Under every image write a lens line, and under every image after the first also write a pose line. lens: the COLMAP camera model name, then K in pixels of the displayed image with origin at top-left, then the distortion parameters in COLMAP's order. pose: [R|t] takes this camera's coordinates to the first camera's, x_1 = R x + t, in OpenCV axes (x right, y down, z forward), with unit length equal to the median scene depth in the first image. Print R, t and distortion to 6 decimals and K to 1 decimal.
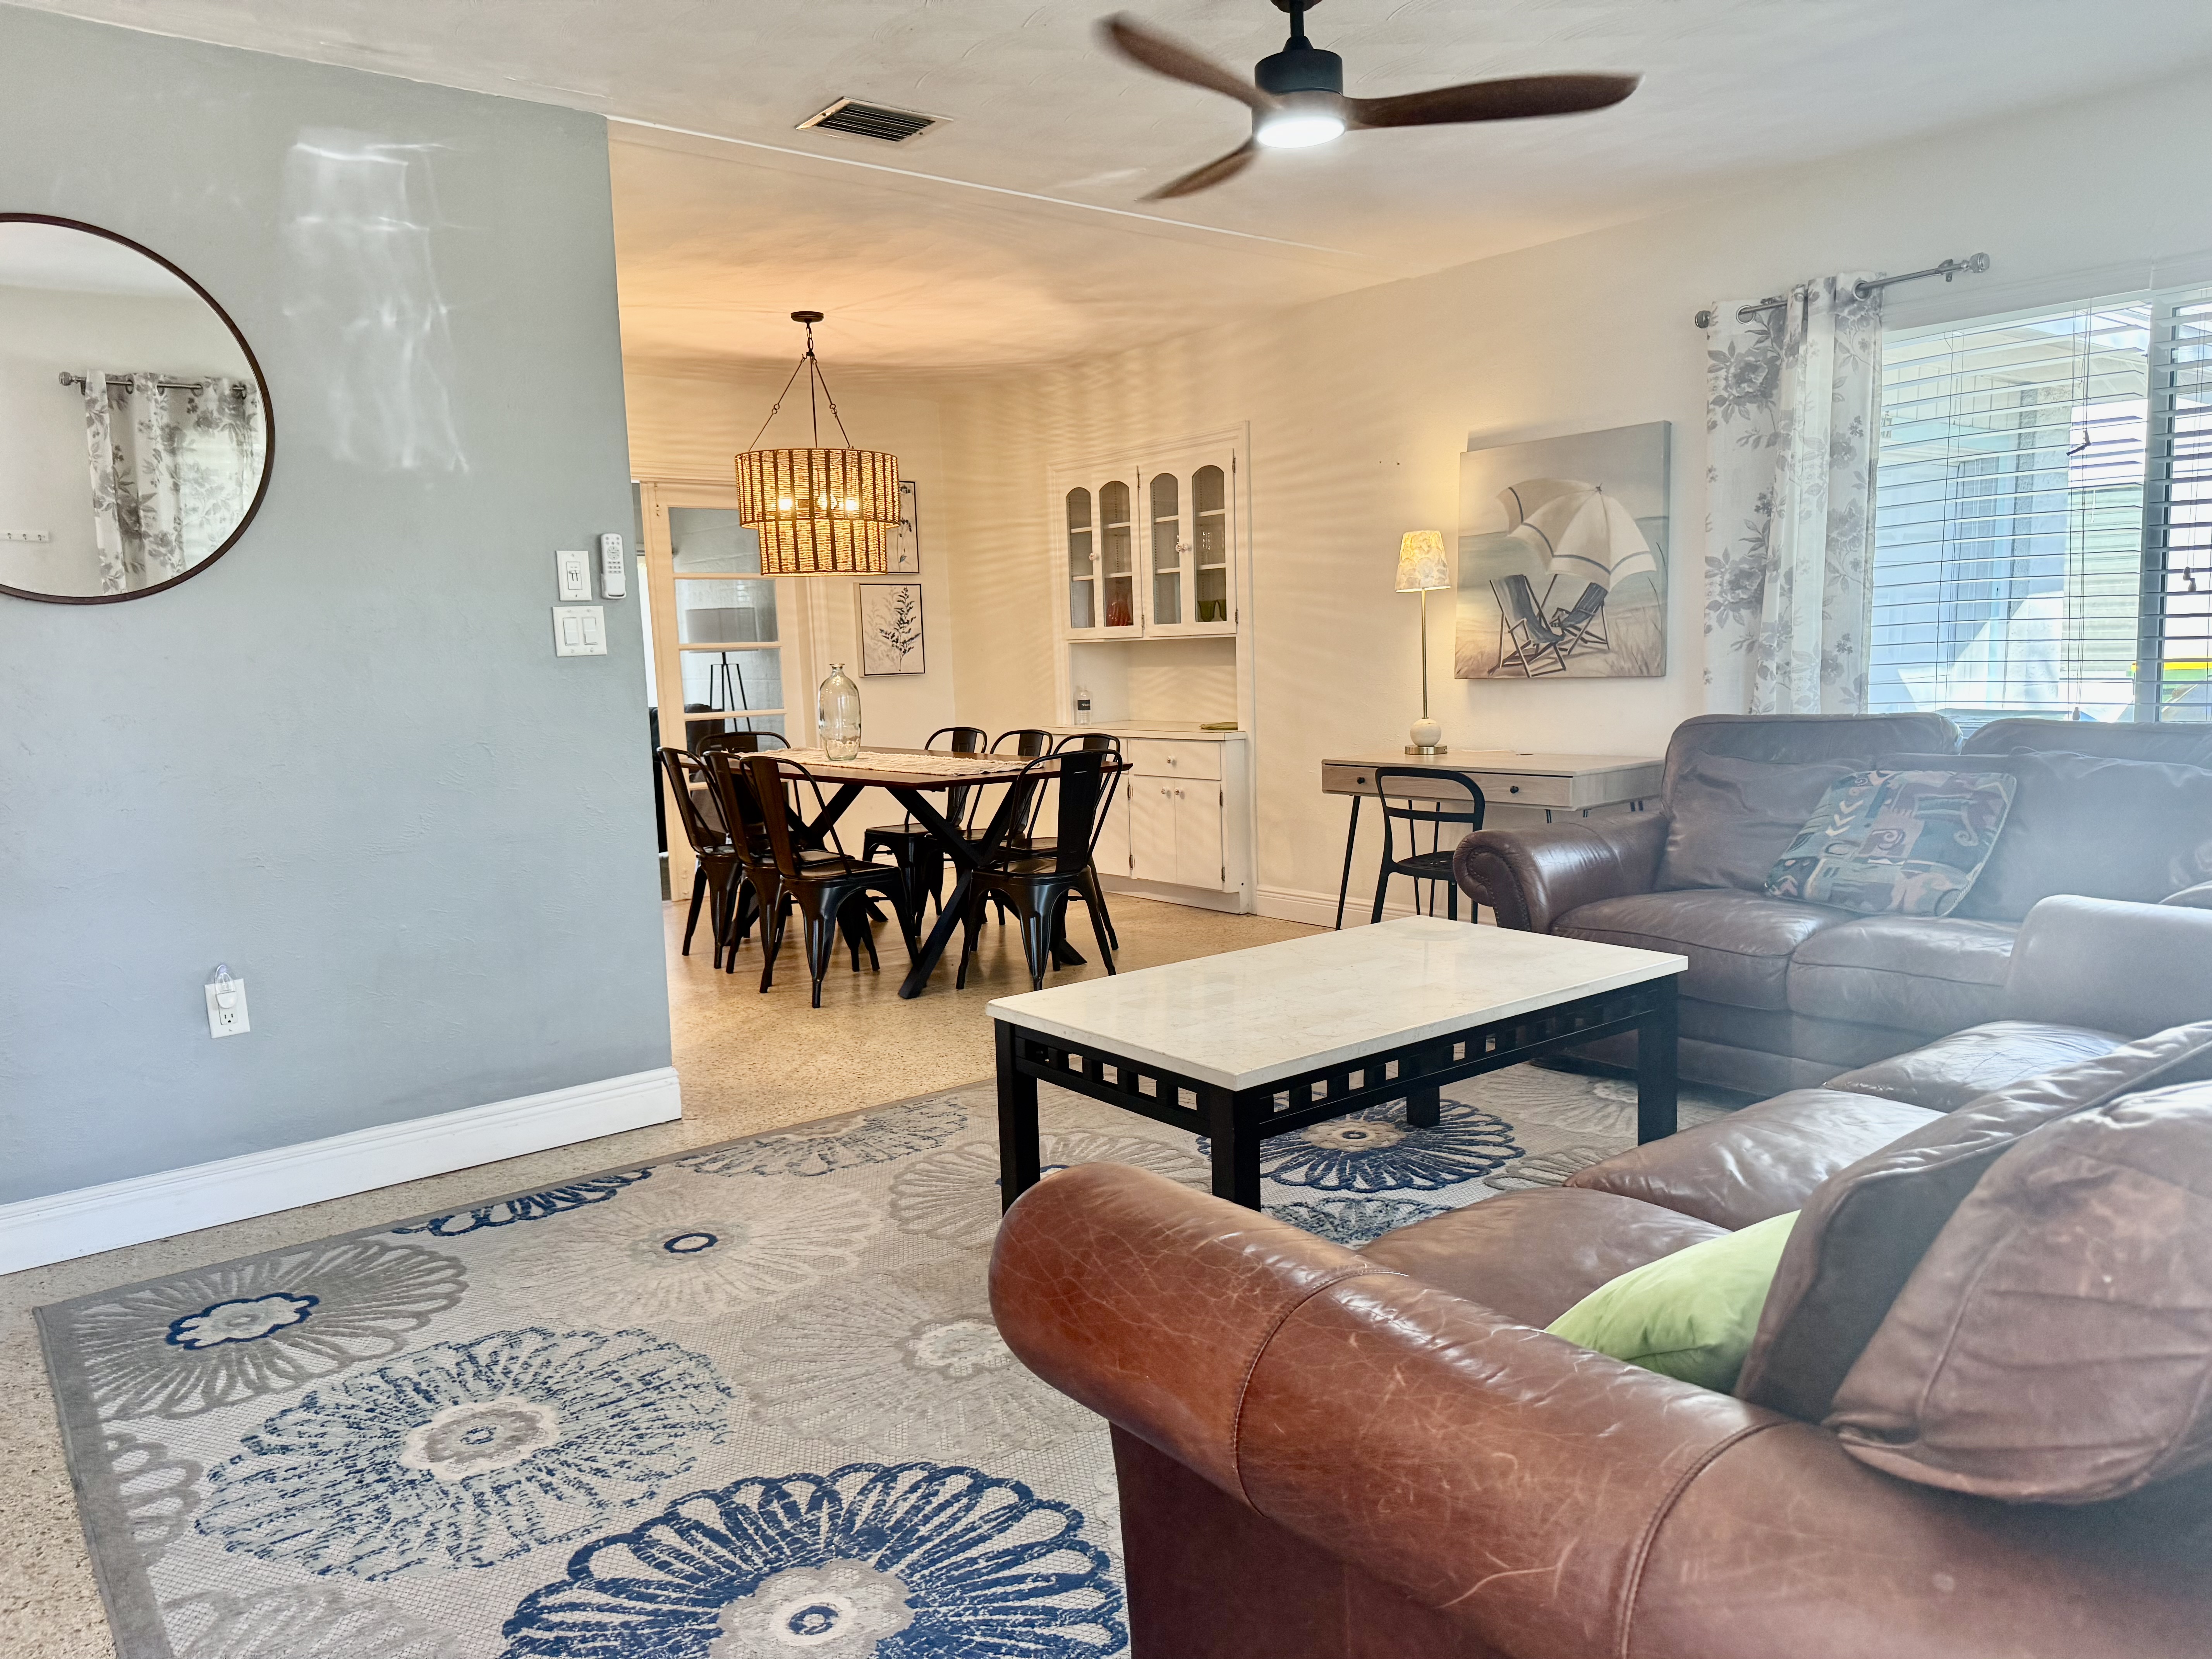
lens RADIAL K [[1548.0, 0, 1145.8], [0, 1548.0, 835.5], [0, 0, 1]] dist [0.206212, -0.000544]
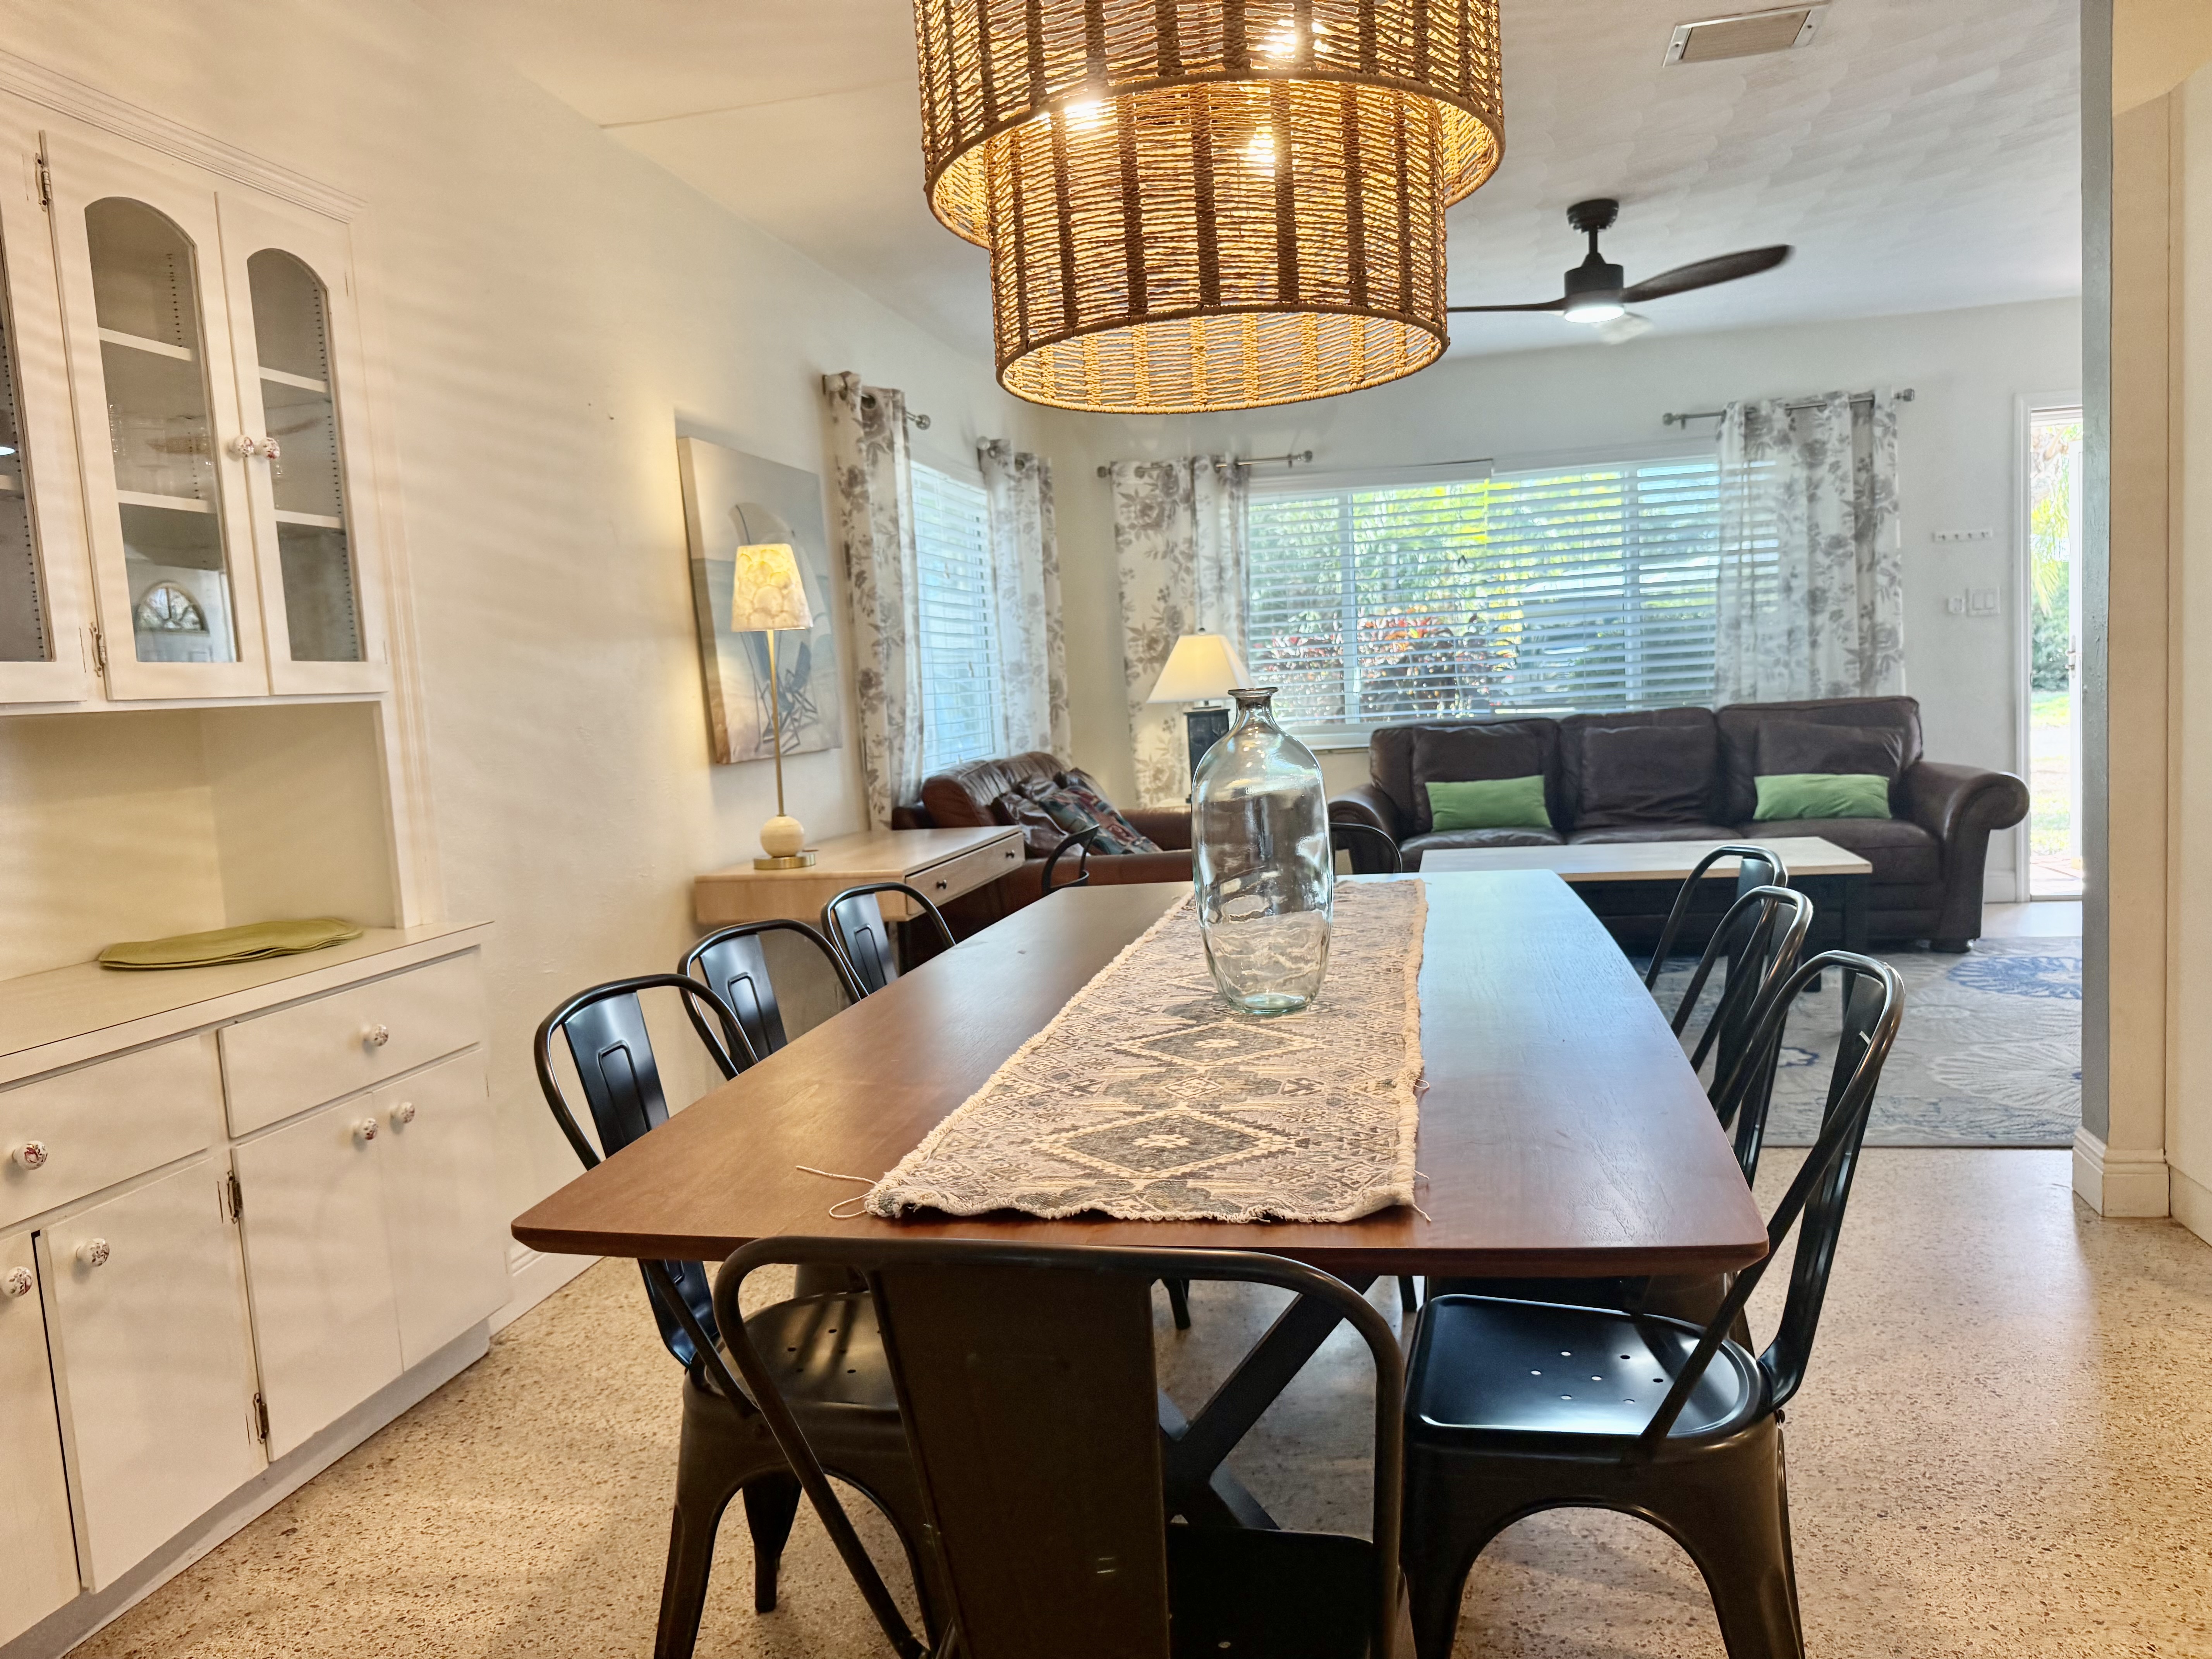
lens RADIAL K [[1565.7, 0, 1106.0], [0, 1565.7, 829.5], [0, 0, 1]] dist [0.002768, -0.002287]
pose [[-0.610372, -0.004865, 0.792100, -0.364364], [0.173048, 0.975008, 0.139335, -0.114448], [-0.772982, 0.222118, -0.594275, 1.059110]]
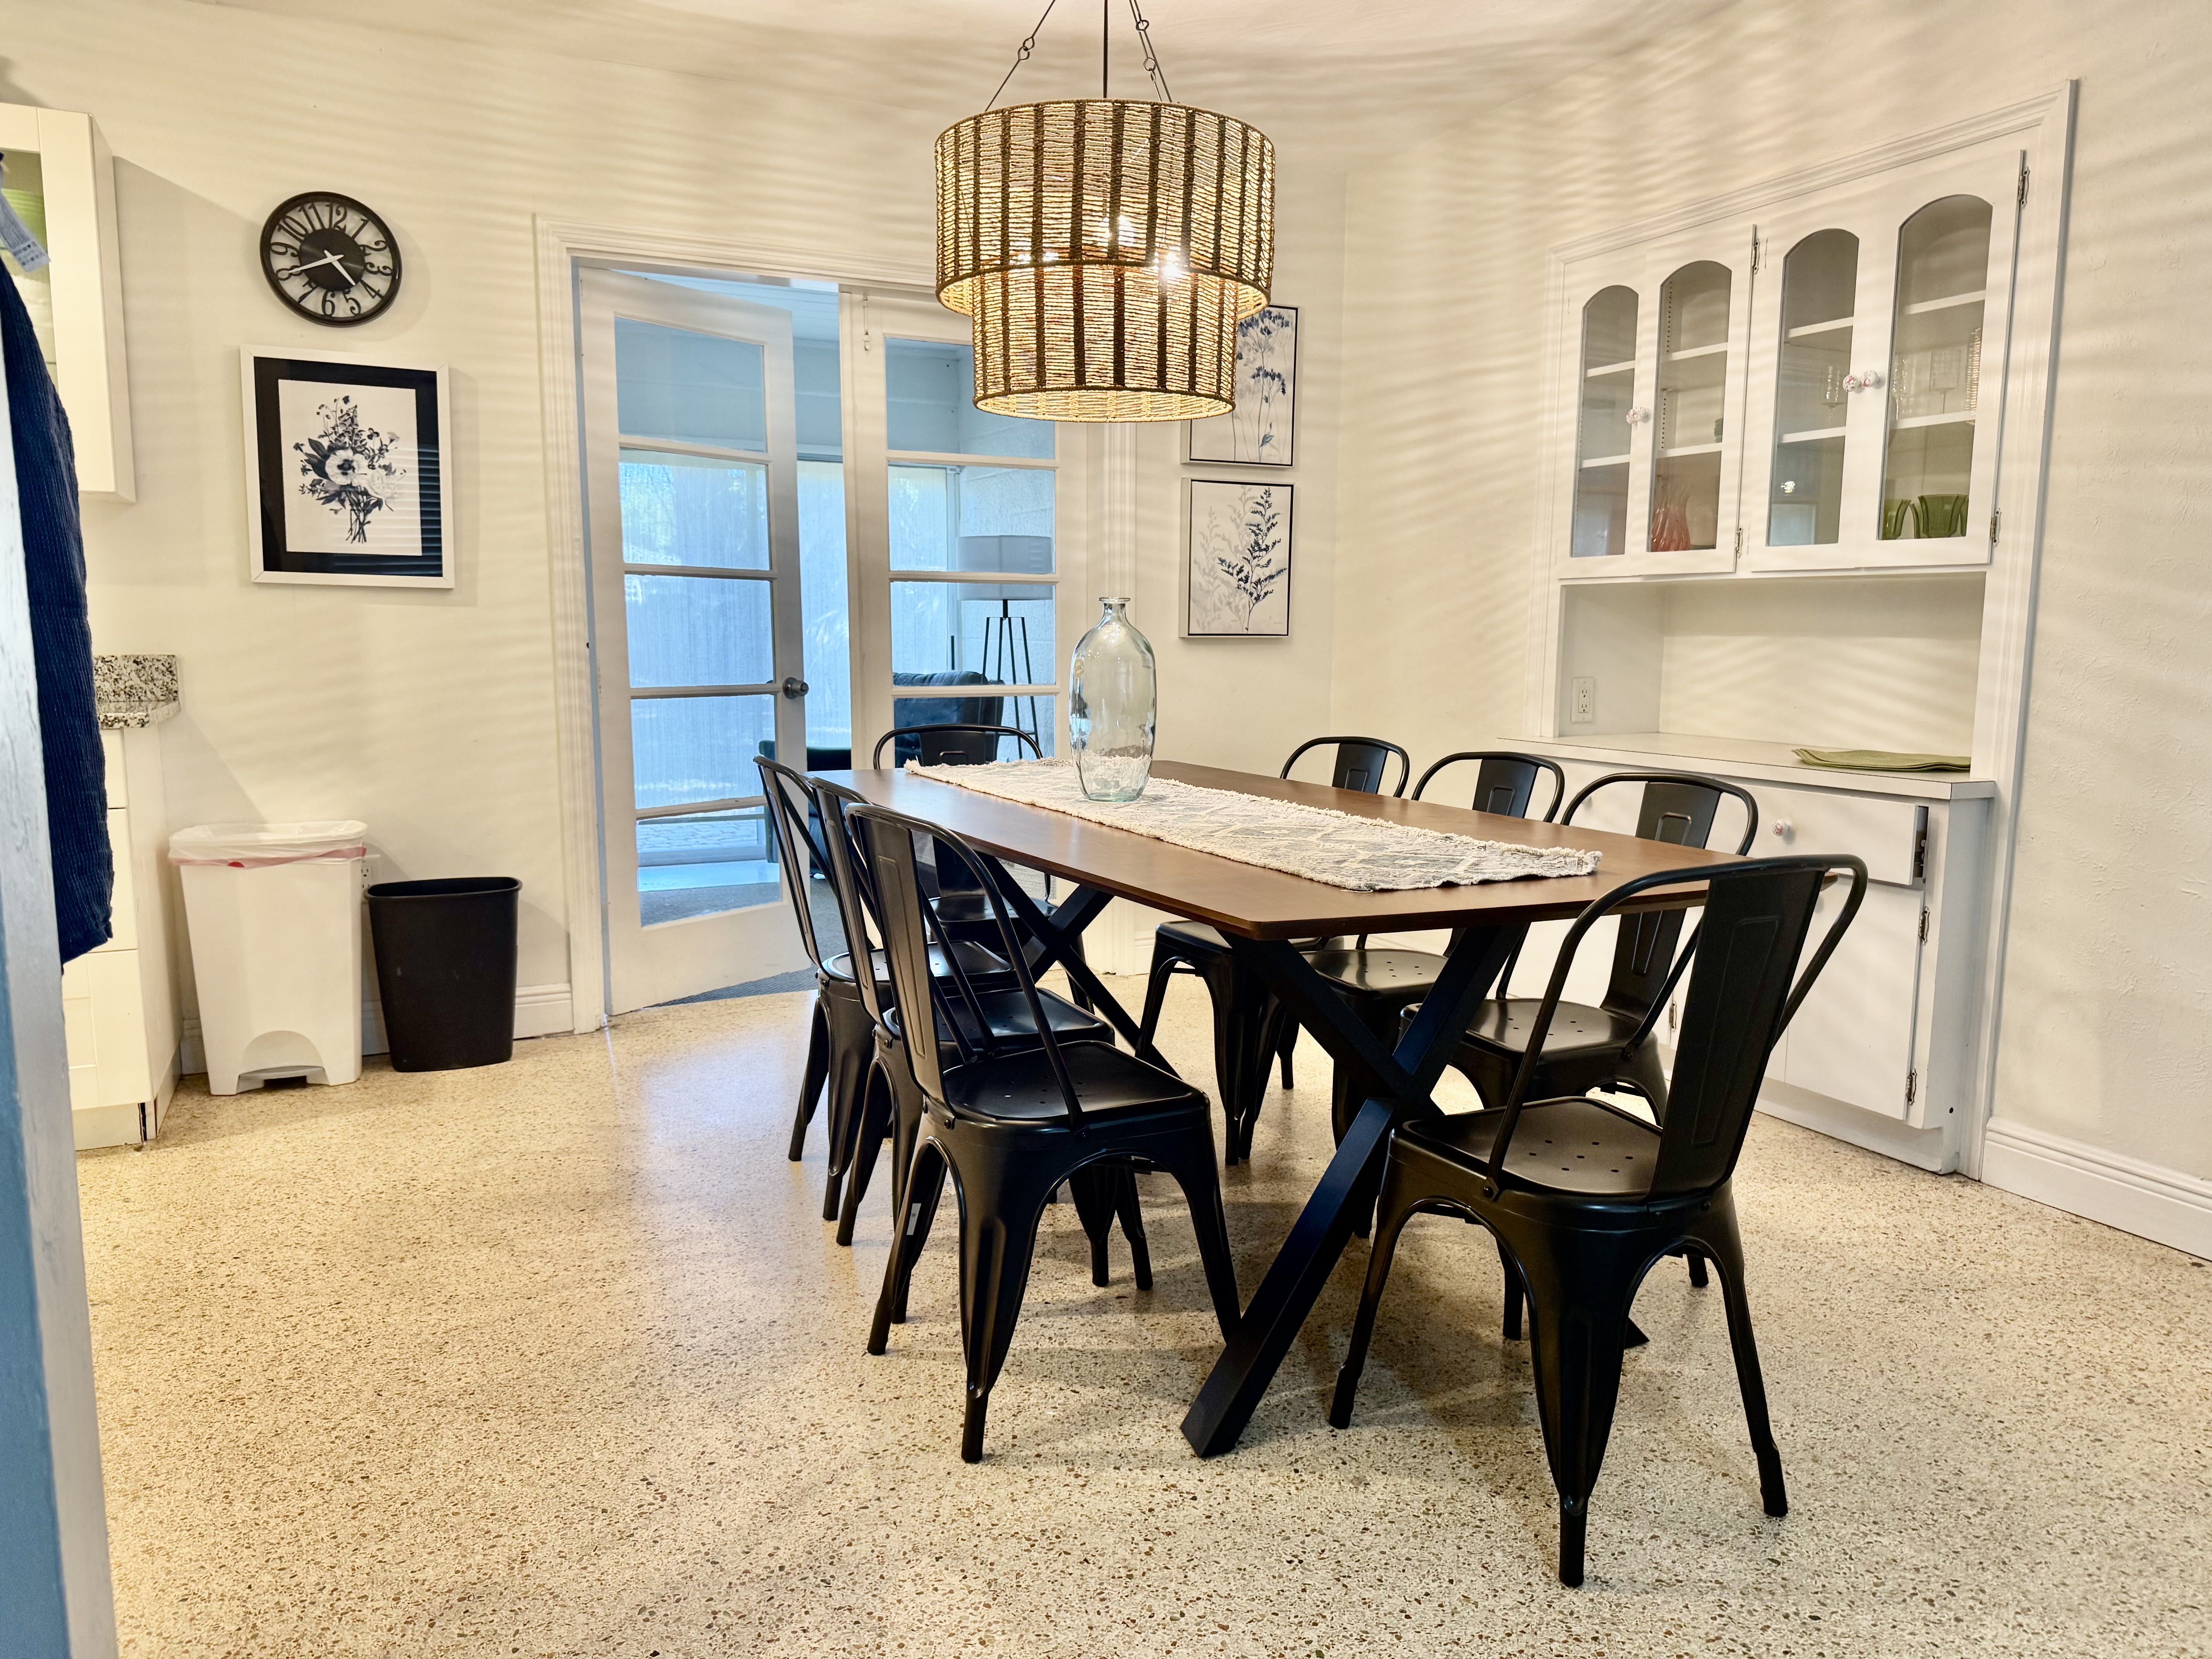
lens RADIAL K [[1565.7, 0, 1106.0], [0, 1565.7, 829.5], [0, 0, 1]] dist [0.002768, -0.002287]
pose [[0.968628, 0.068337, -0.238935, -0.072942], [-0.066263, 0.997662, 0.016712, -0.042116], [0.239518, -0.000355, 0.970892, 0.478843]]
